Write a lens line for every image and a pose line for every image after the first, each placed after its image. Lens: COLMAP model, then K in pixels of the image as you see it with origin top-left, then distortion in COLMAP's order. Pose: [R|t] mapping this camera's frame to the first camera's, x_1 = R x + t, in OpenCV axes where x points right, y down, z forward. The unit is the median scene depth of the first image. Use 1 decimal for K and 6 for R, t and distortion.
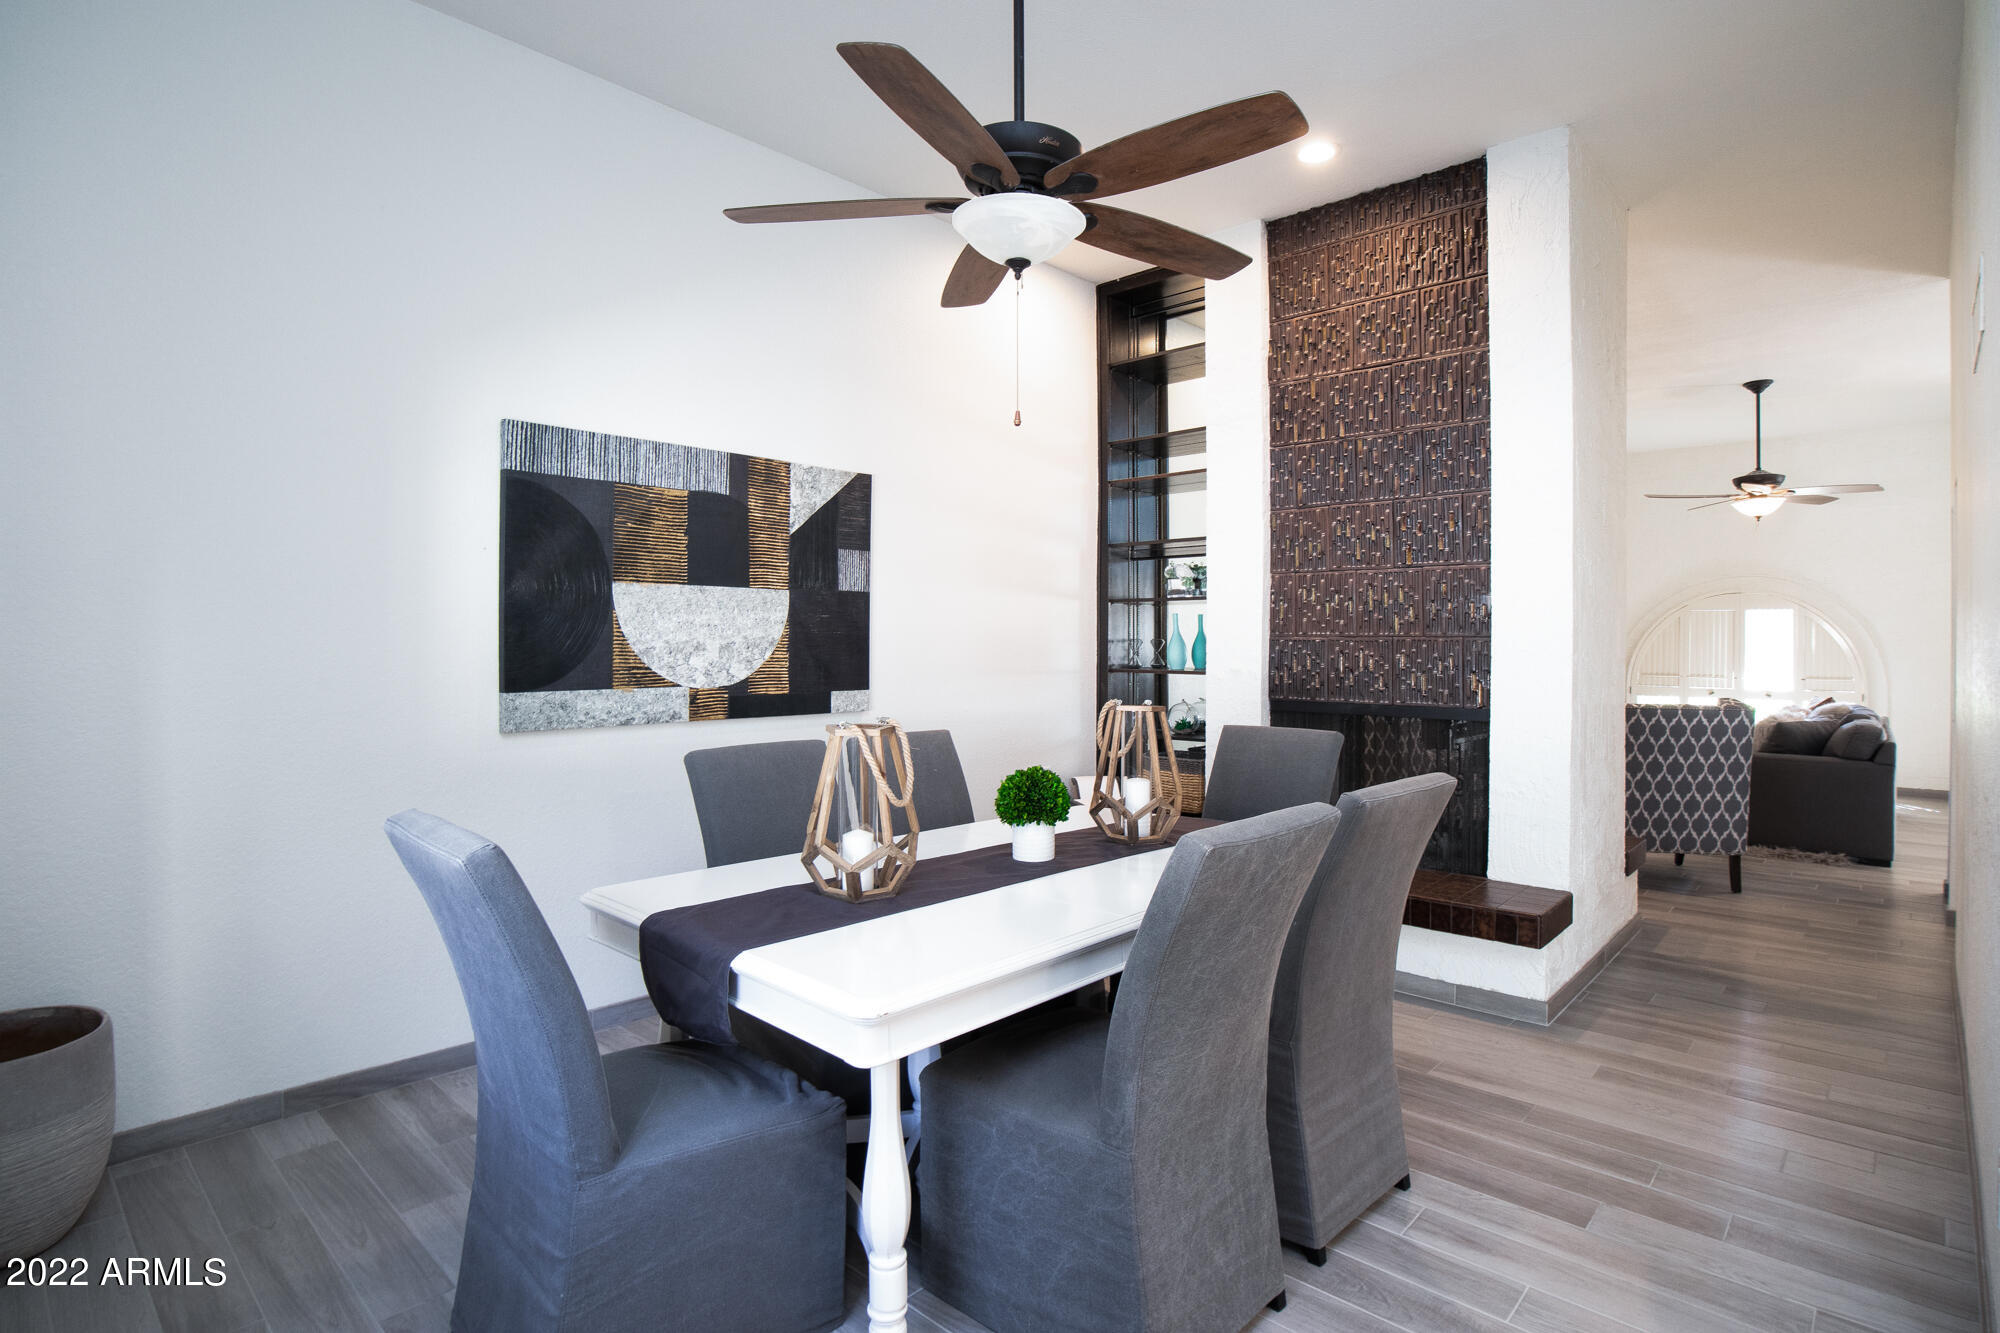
lens RADIAL K [[1020.7, 0, 1012.2], [0, 1020.7, 655.0], [0, 0, 1]] dist [-0.023887, 0.001250]
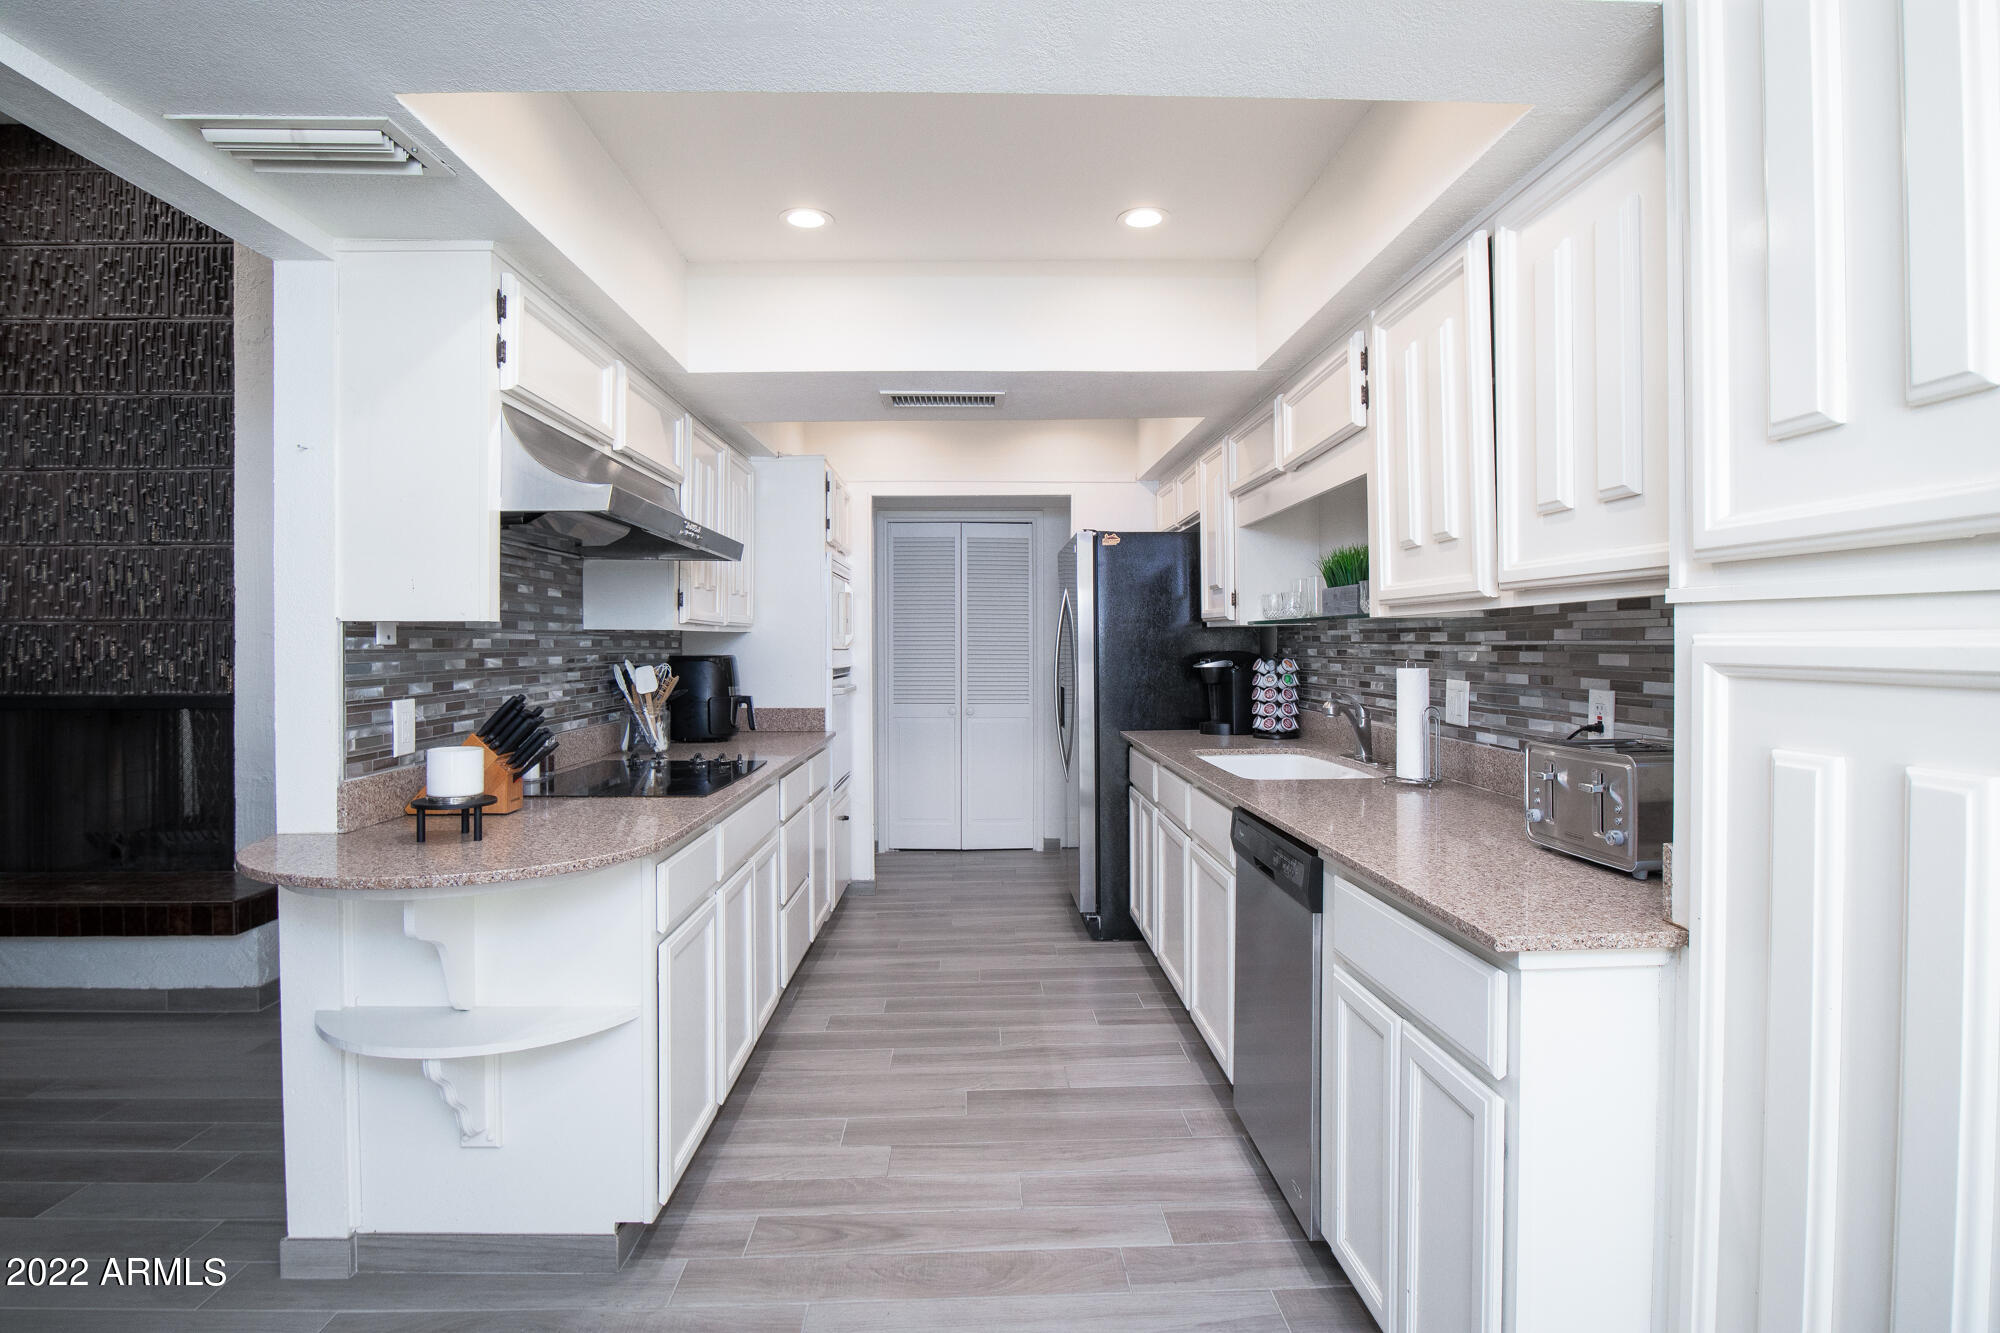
lens RADIAL K [[1020.7, 0, 1008.4], [0, 1020.7, 652.1], [0, 0, 1]] dist [-0.023887, 0.001250]
pose [[0.714442, -0.013454, 0.699566, 0.303910], [0.015305, 0.999876, 0.003599, 0.018771], [-0.699527, 0.008135, 0.714559, -0.180910]]
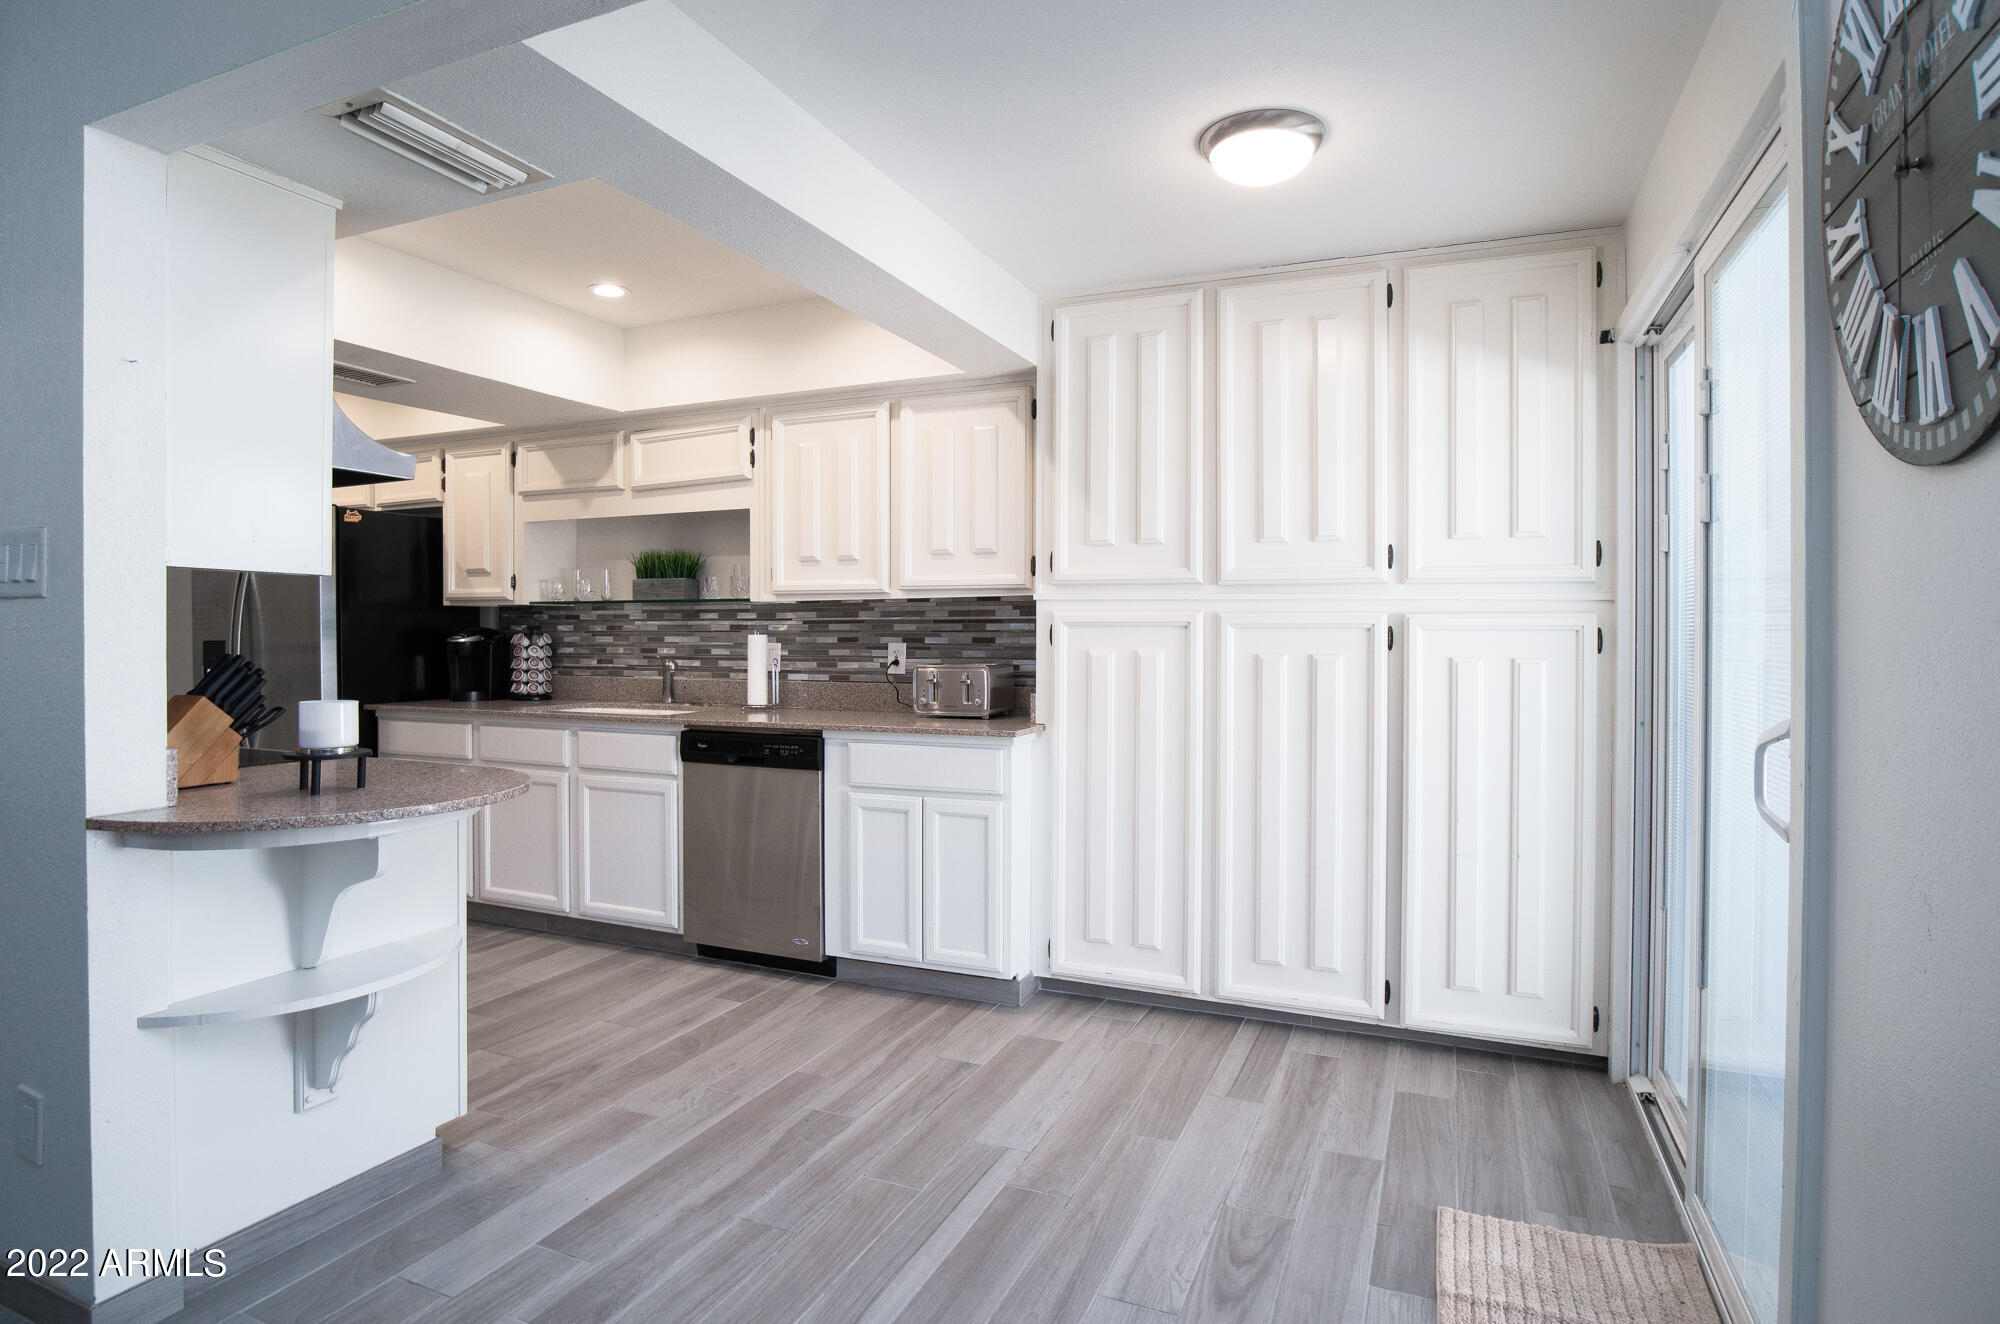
lens RADIAL K [[1026.7, 0, 1007.1], [0, 1026.7, 655.4], [0, 0, 1]] dist [-0.000642, 0.000196]
pose [[-0.316612, -0.022815, 0.948281, -0.463186], [0.009054, 0.999592, 0.027073, 0.039946], [-0.948512, 0.017158, -0.316277, 0.503765]]
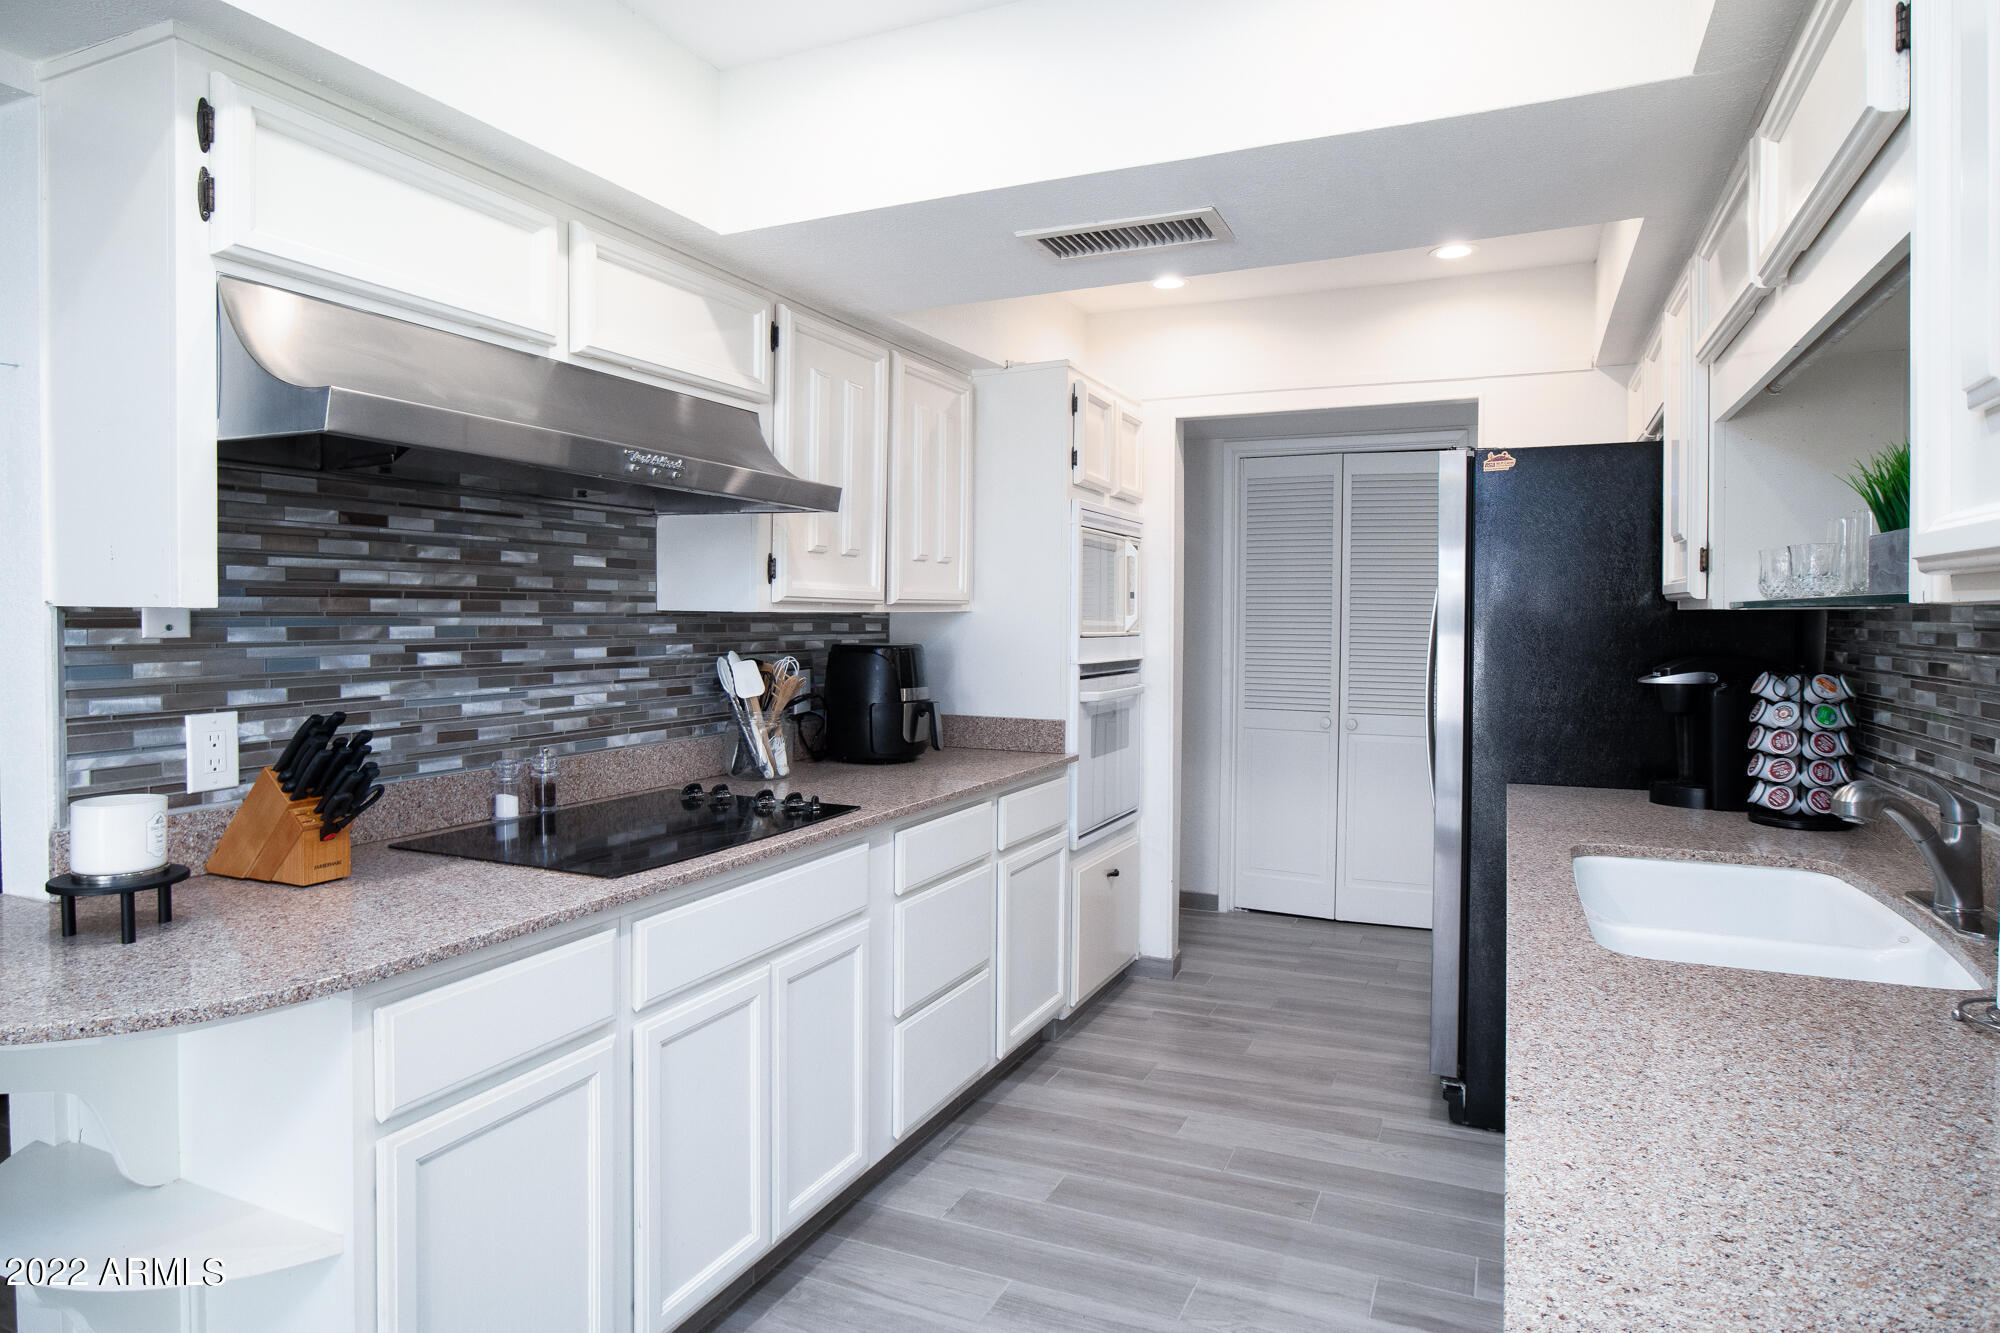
lens RADIAL K [[1176.7, 0, 989.7], [0, 1176.7, 646.6], [0, 0, 1]] dist [-0.024455, 0.009226]
pose [[0.948764, -0.007661, 0.315893, 0.848125], [0.002284, 0.999846, 0.017389, -0.000762], [-0.315978, -0.015777, 0.948635, -0.007045]]
